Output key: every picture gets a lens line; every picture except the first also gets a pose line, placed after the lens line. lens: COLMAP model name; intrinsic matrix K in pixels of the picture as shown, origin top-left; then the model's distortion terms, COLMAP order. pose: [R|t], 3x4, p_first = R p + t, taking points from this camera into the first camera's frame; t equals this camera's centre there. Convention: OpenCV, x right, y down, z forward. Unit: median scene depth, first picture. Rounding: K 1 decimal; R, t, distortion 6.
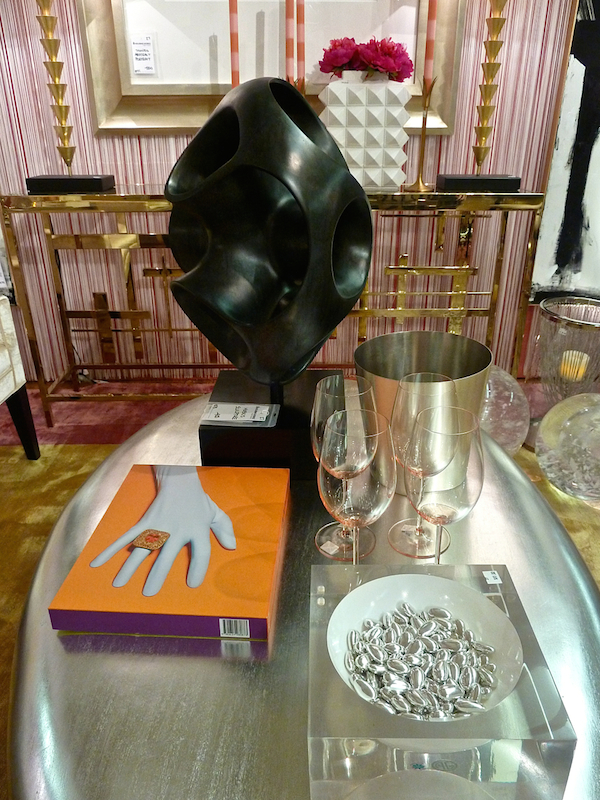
lens RADIAL K [[591.3, 0, 302.0], [0, 591.3, 400.8], [0, 0, 1]] dist [-0.021913, 0.006373]
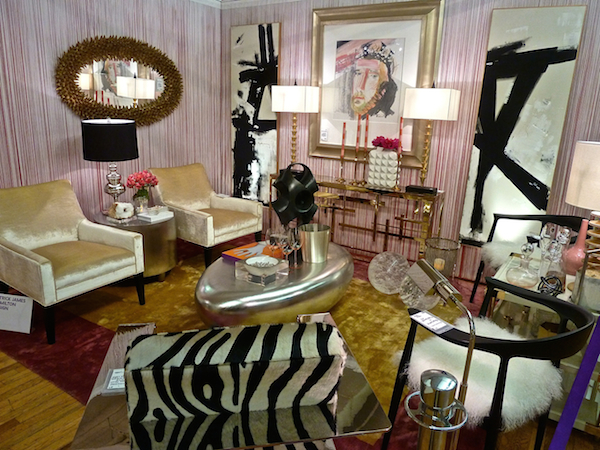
lens RADIAL K [[443.5, 0, 299.9], [0, 443.5, 224.4], [0, 0, 1]] dist [-0.021913, 0.006373]
pose [[0.834808, 0.169157, -0.523910, 0.882170], [-0.261585, 0.959219, -0.107107, 0.123835], [0.484427, 0.226461, 0.845012, -0.861667]]
